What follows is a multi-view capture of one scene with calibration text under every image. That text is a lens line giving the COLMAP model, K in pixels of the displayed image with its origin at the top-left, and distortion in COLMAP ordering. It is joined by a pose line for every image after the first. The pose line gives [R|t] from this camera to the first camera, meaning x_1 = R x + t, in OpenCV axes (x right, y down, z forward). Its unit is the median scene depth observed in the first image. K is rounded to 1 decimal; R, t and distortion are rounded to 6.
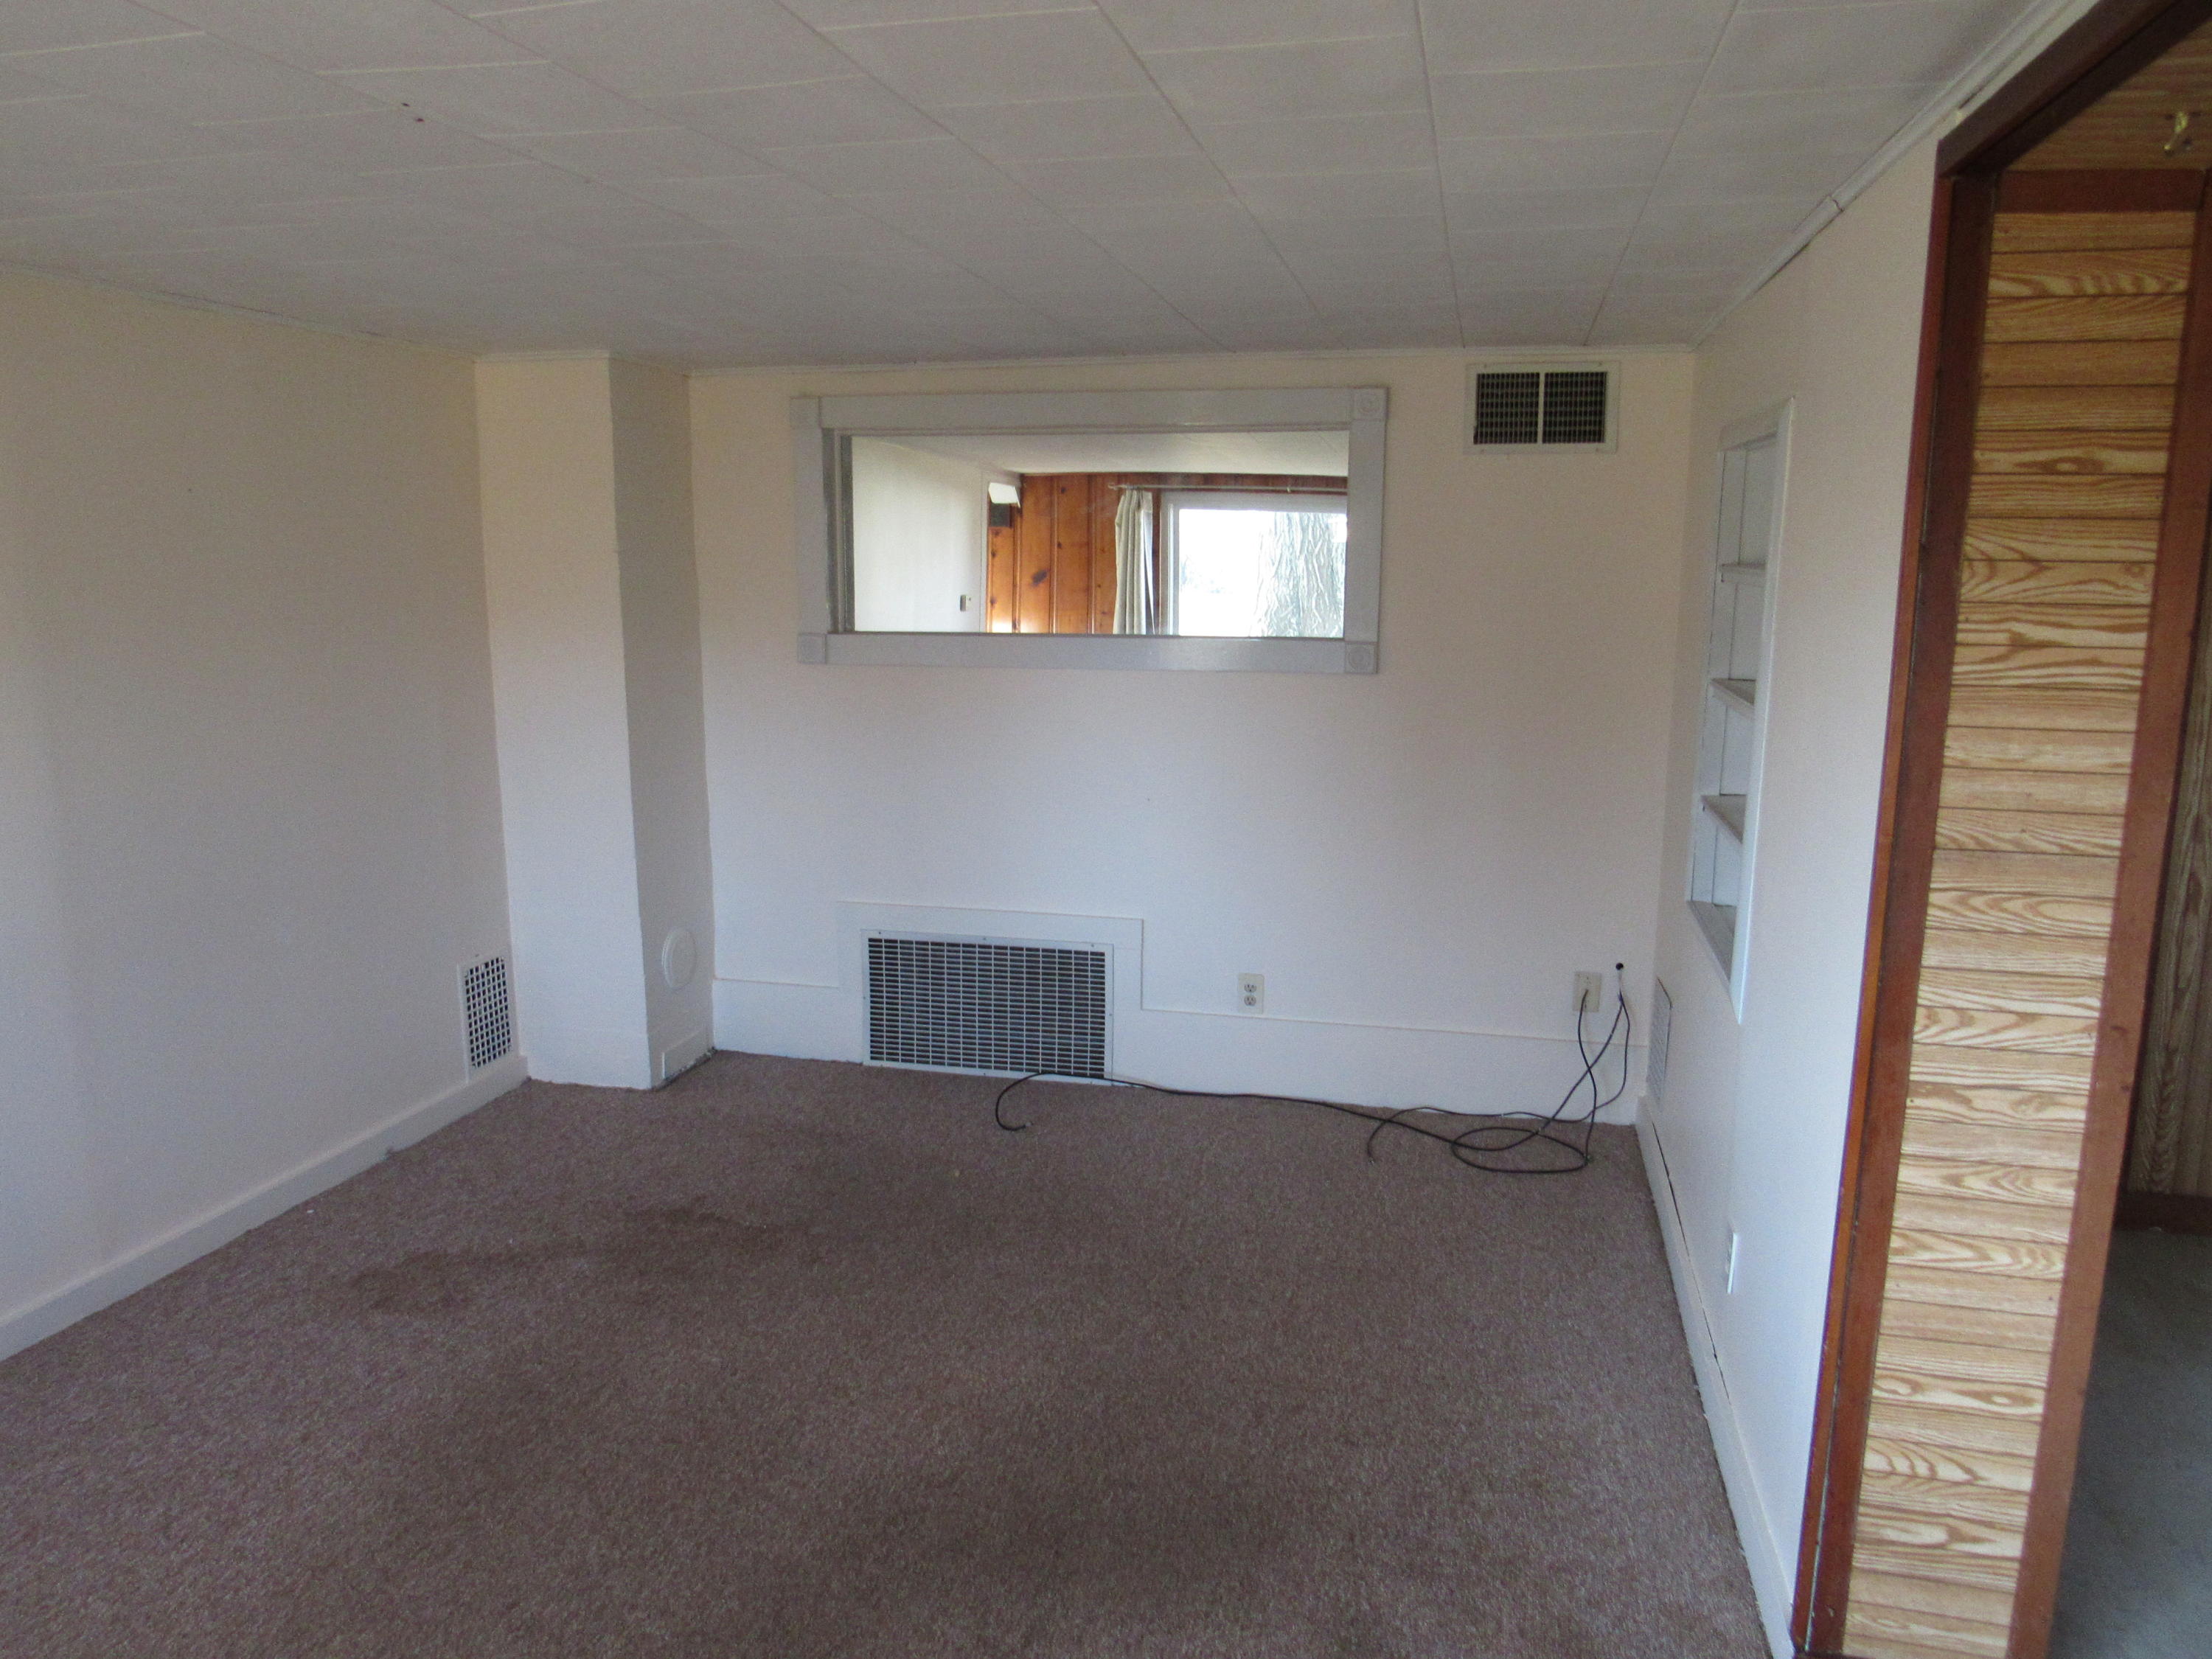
lens RADIAL K [[1597.4, 0, 1101.9], [0, 1597.4, 832.9], [0, 0, 1]] dist [-0.024051, 0.012539]
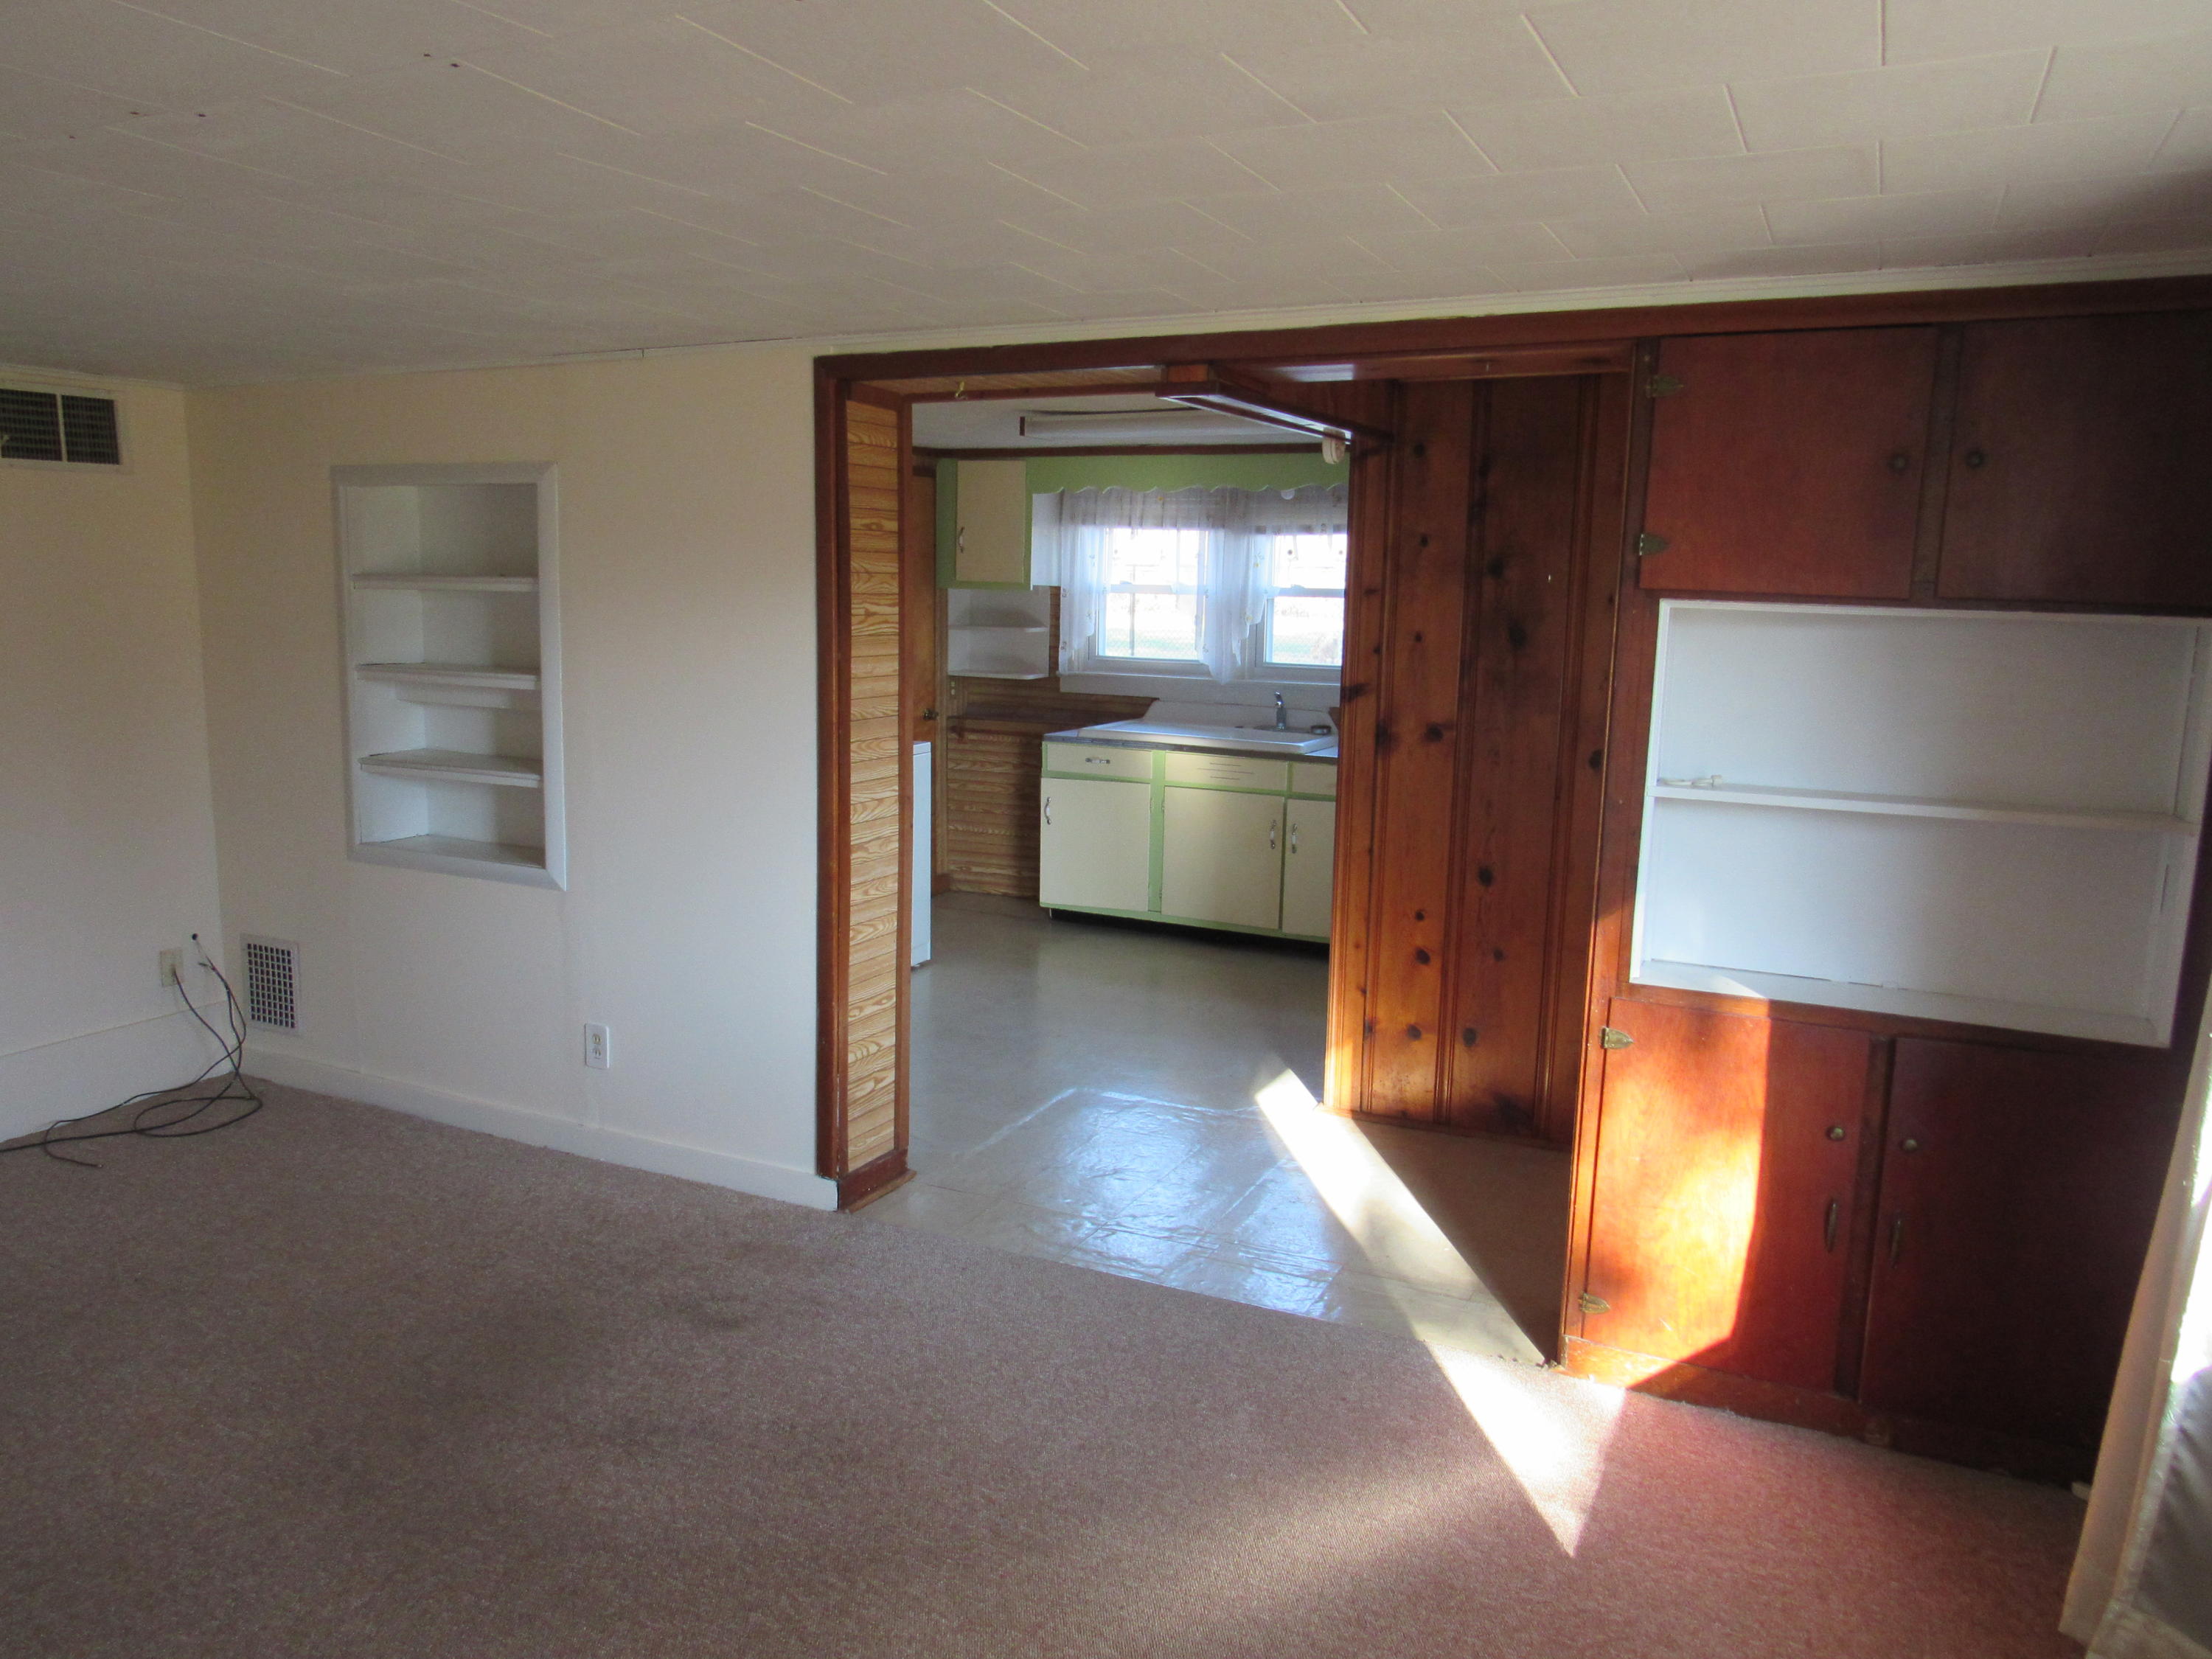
lens RADIAL K [[1597.4, 0, 1099.7], [0, 1597.4, 832.7], [0, 0, 1]] dist [-0.024051, 0.012539]
pose [[0.221184, -0.158476, 0.962270, -1.242121], [0.162008, 0.978969, 0.123987, -0.046993], [-0.961681, 0.128471, 0.242207, 0.242076]]
